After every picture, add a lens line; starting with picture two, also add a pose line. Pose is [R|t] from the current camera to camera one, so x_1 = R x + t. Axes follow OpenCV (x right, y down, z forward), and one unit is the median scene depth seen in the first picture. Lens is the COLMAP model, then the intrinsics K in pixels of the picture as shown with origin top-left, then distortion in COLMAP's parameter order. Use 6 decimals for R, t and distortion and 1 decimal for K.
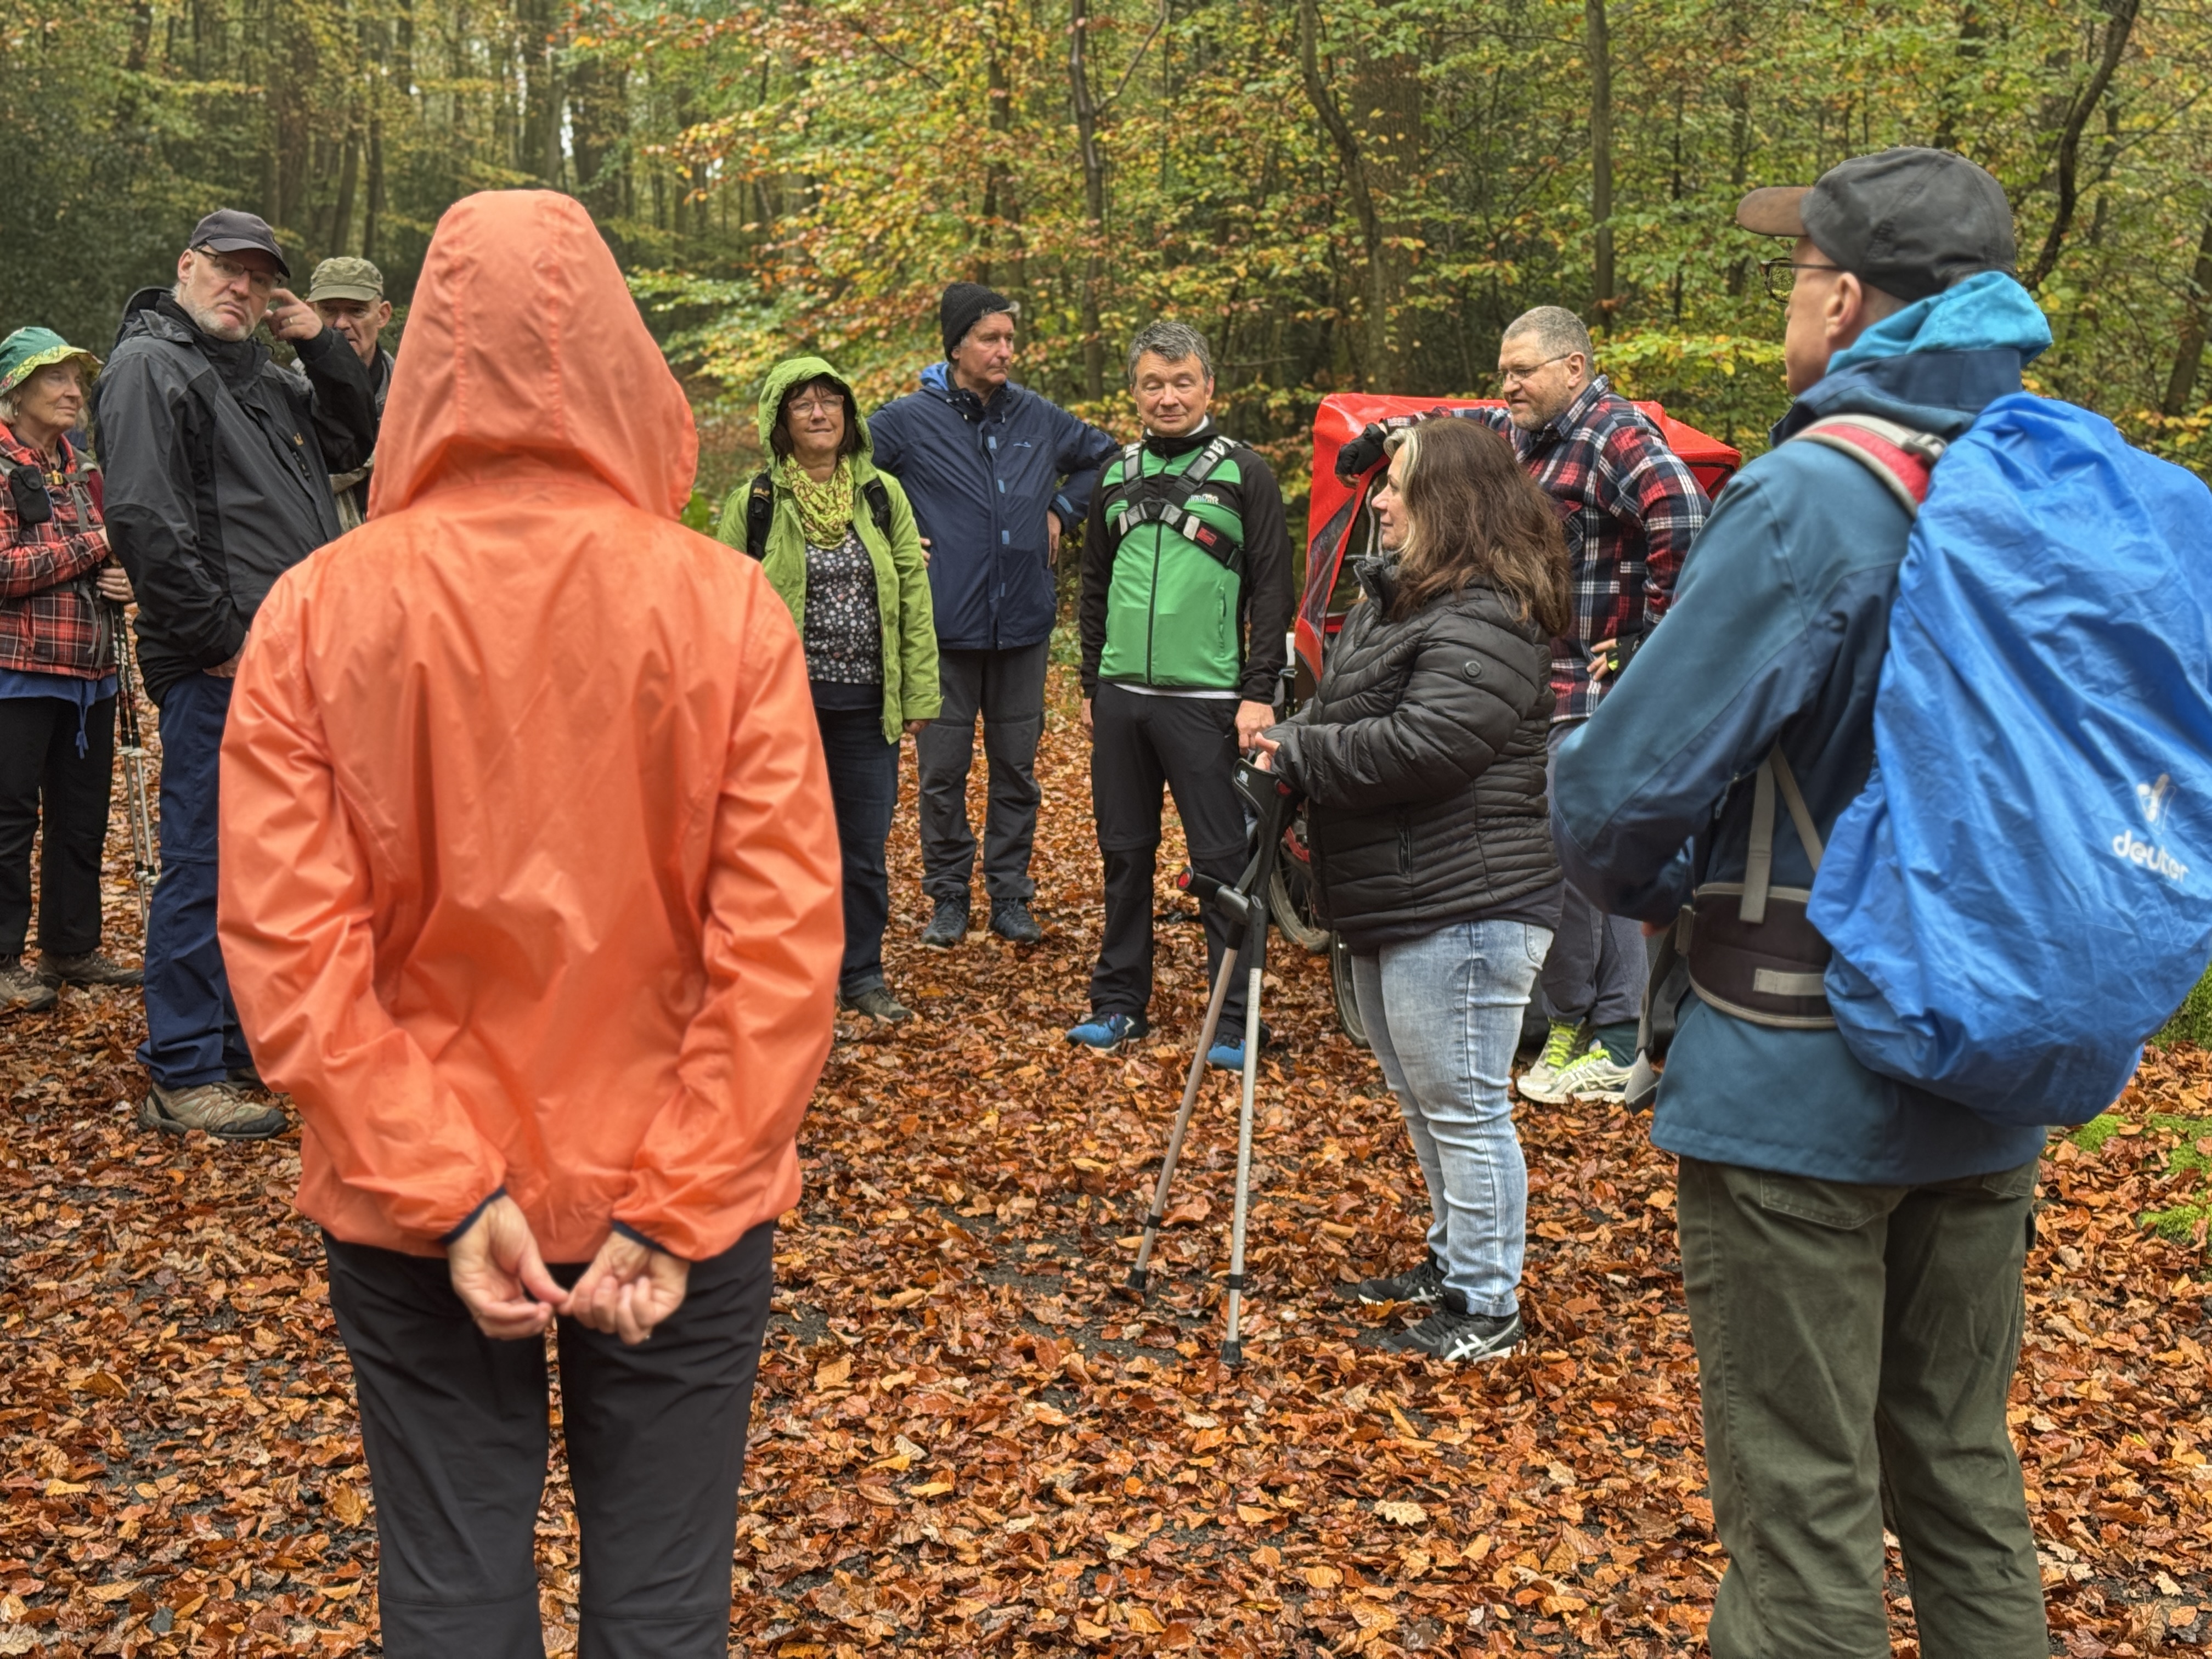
lens RADIAL K [[3082.0, 0, 1005.3], [0, 3082.0, 884.2], [0, 0, 1]] dist [0.130315, -0.311322]
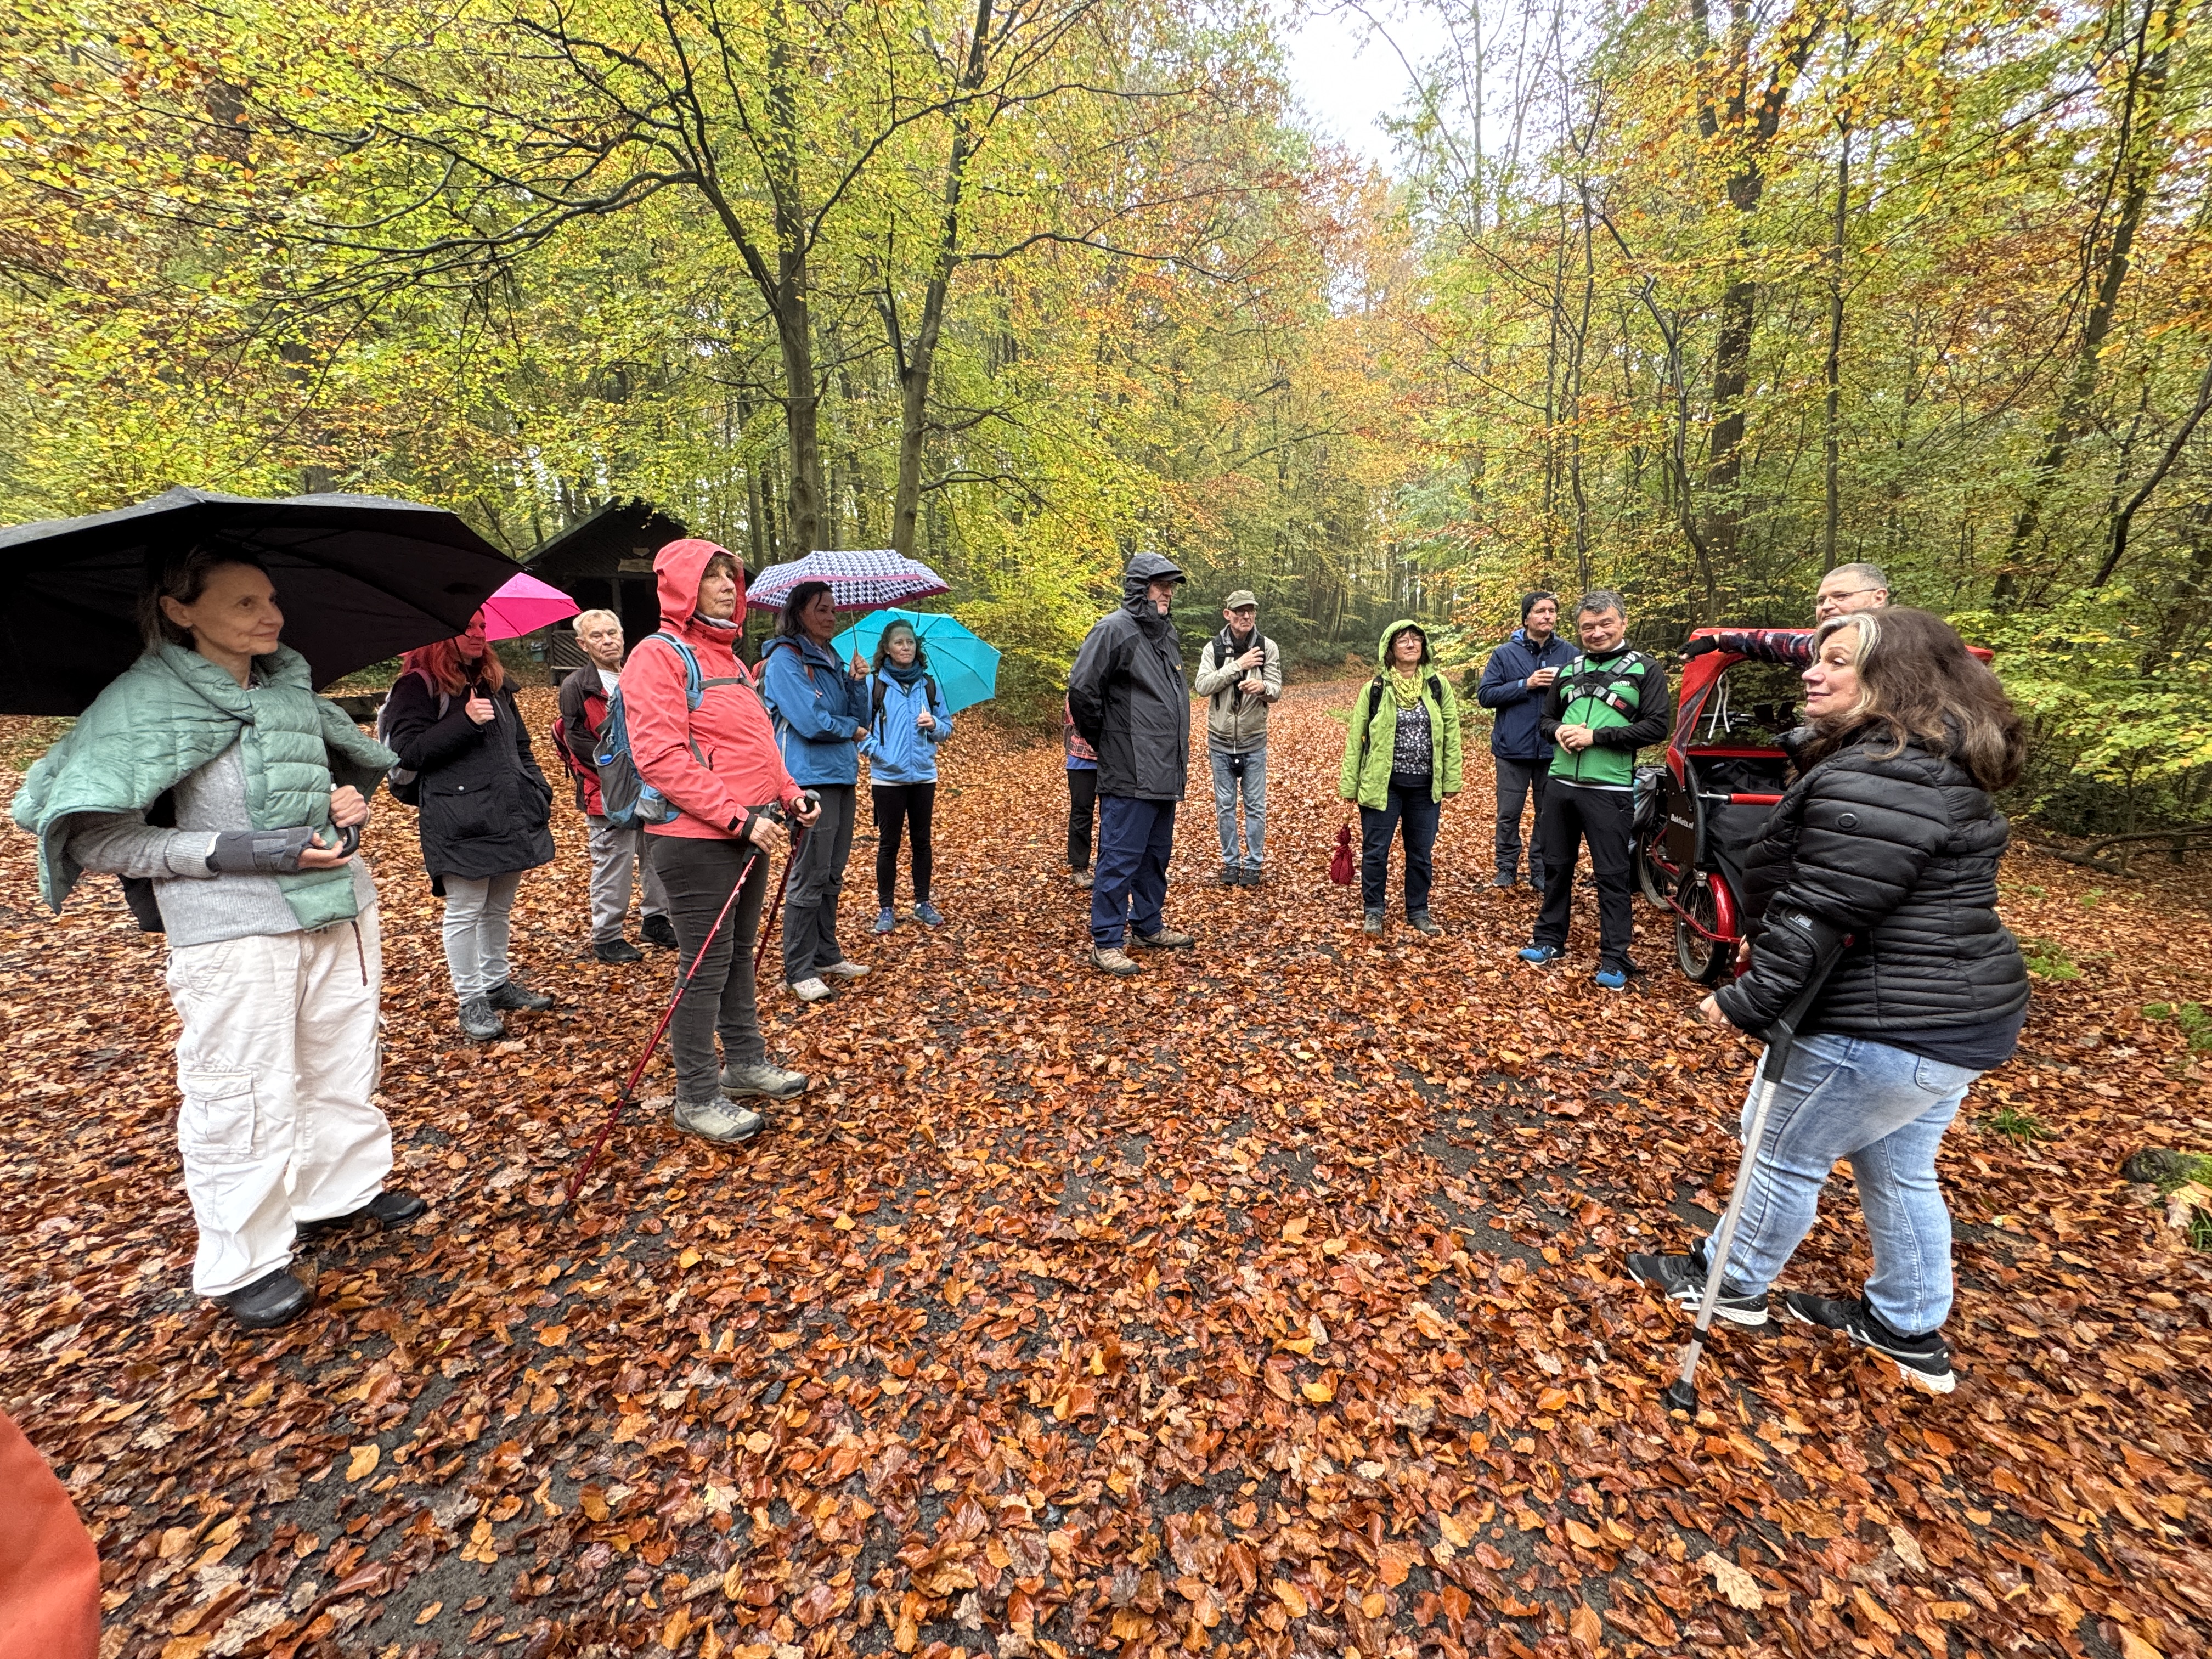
lens RADIAL K [[891.0, 0, 1082.6], [0, 891.0, 857.7], [0, 0, 1]] dist [-0.004322, -0.000441]
pose [[0.888462, 0.074469, -0.452867, 0.024711], [-0.052176, 0.996740, 0.061539, -0.032748], [0.455974, -0.031047, 0.889452, 0.338473]]
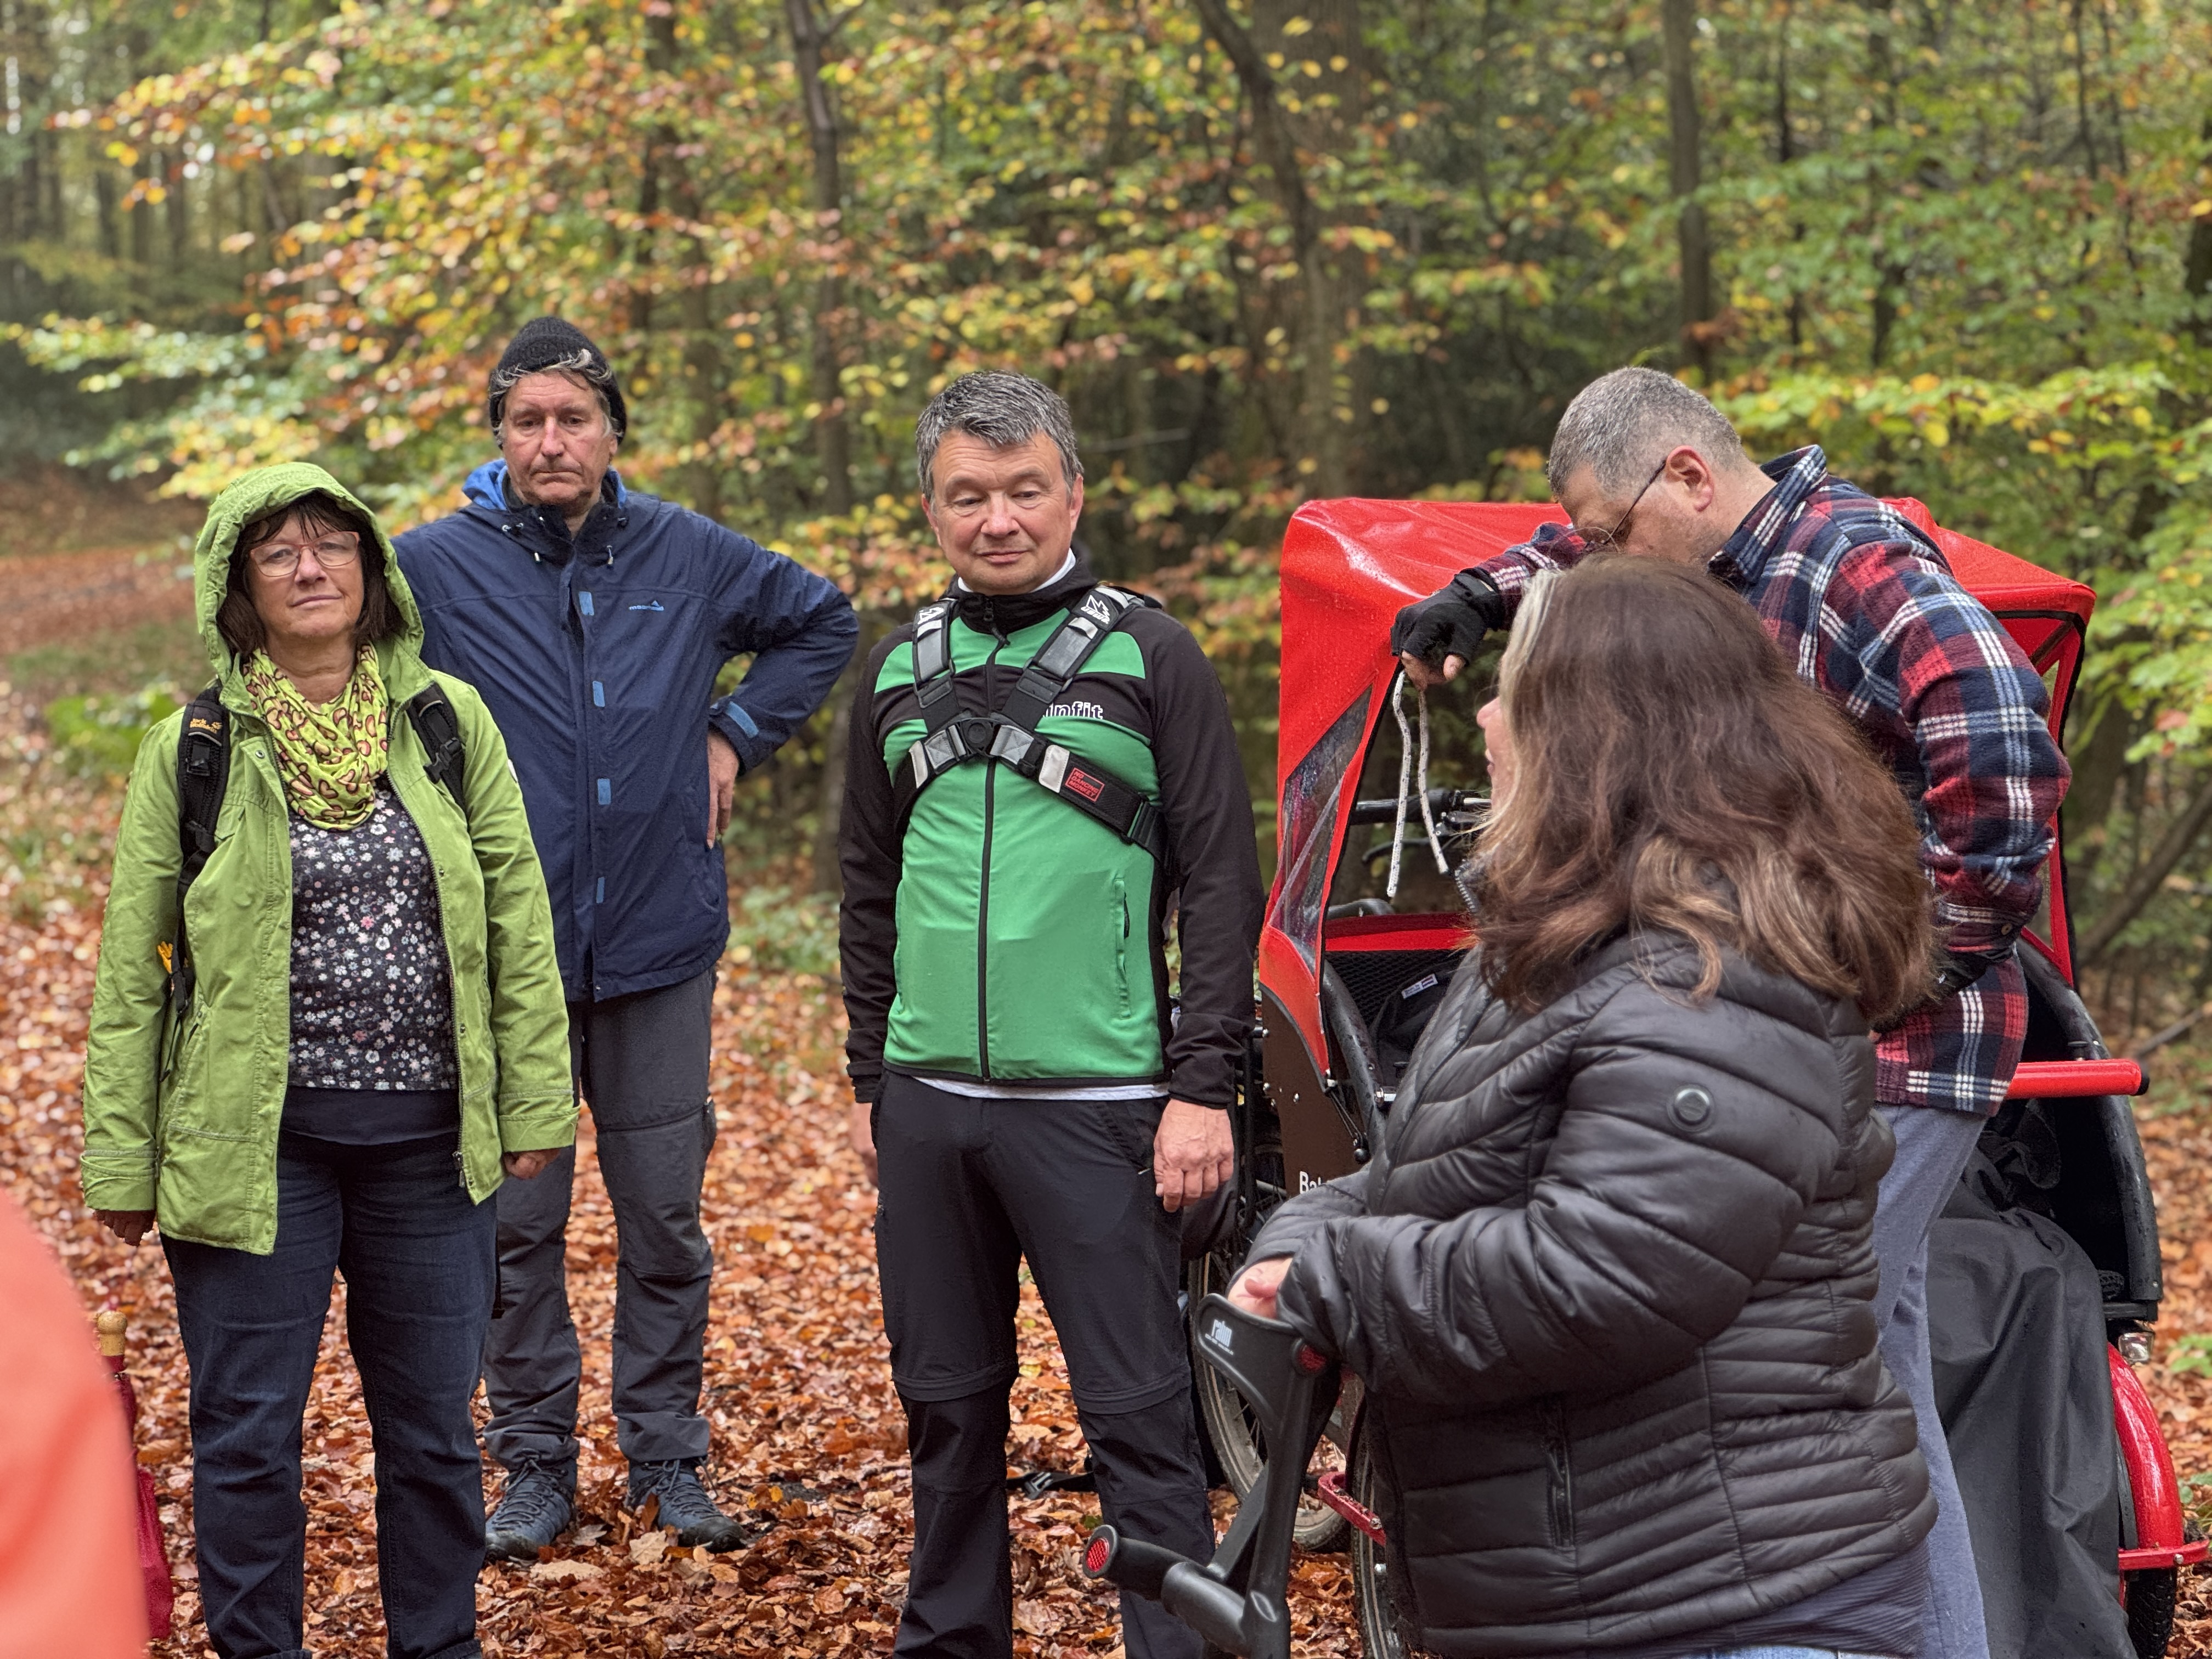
lens RADIAL K [[4953.9, 0, 1106.0], [0, 4953.9, 829.5], [0, 0, 1]] dist [0.014273, 0.201658]
pose [[0.996034, -0.036790, 0.081012, 0.002154], [0.043959, 0.995099, -0.088575, -0.029525], [-0.077356, 0.091785, 0.992770, 0.171310]]
